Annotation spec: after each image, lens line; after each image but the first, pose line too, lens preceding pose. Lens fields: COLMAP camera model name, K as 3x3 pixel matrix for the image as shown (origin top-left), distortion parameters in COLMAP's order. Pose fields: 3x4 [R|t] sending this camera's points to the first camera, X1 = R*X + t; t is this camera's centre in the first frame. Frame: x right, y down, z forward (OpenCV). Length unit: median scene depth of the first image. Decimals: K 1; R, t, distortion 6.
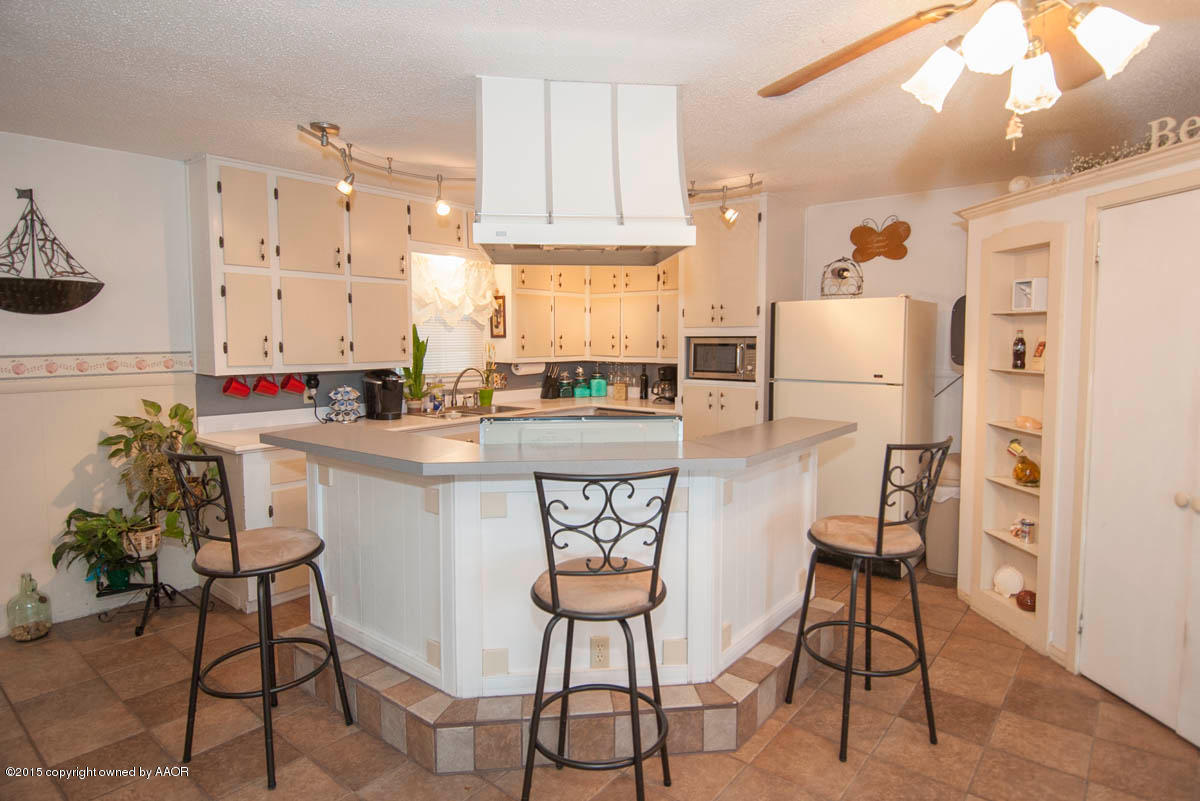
lens RADIAL K [[638.0, 0, 642.7], [0, 638.0, 379.4], [0, 0, 1]] dist [-0.016599, -0.004058]
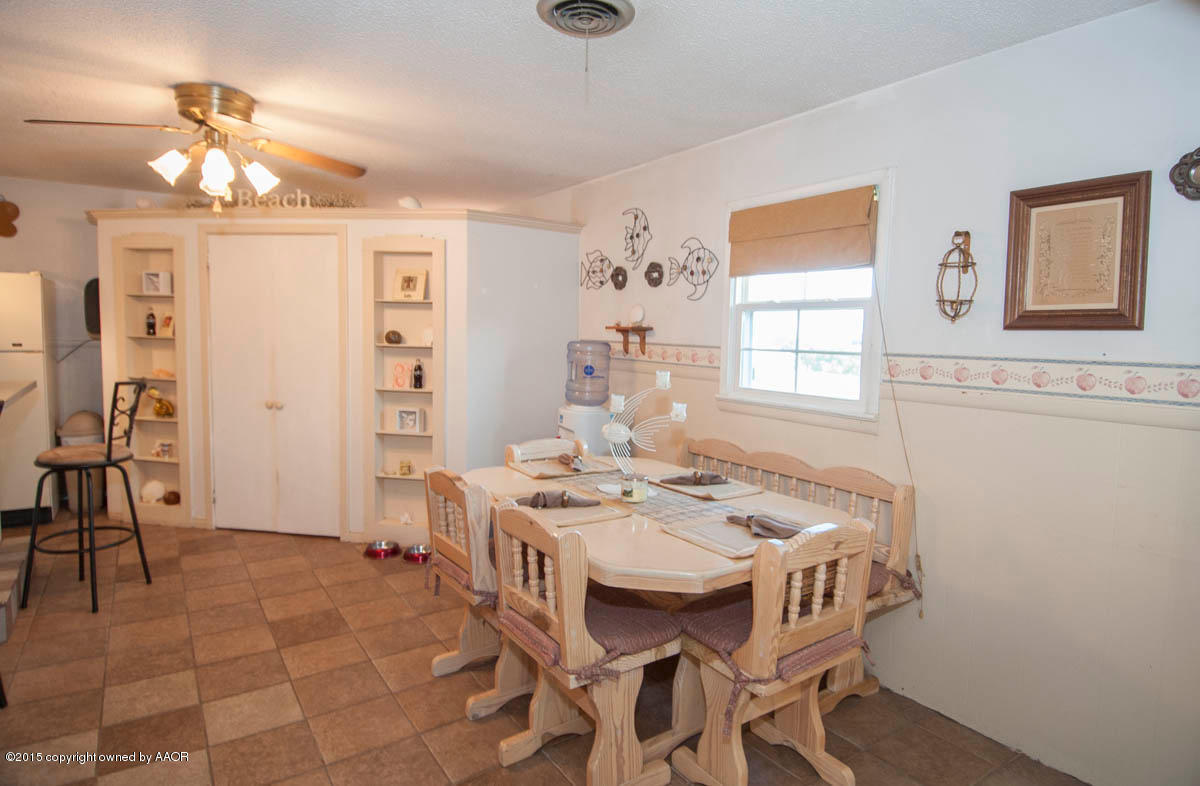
lens RADIAL K [[647.0, 0, 619.8], [0, 647.0, 376.0], [0, 0, 1]] dist [0.016324, -0.021434]
pose [[0.250720, -0.061236, 0.966121, -0.536072], [0.039903, 0.997803, 0.052889, 0.037620], [-0.967237, 0.025291, 0.252613, -0.354895]]
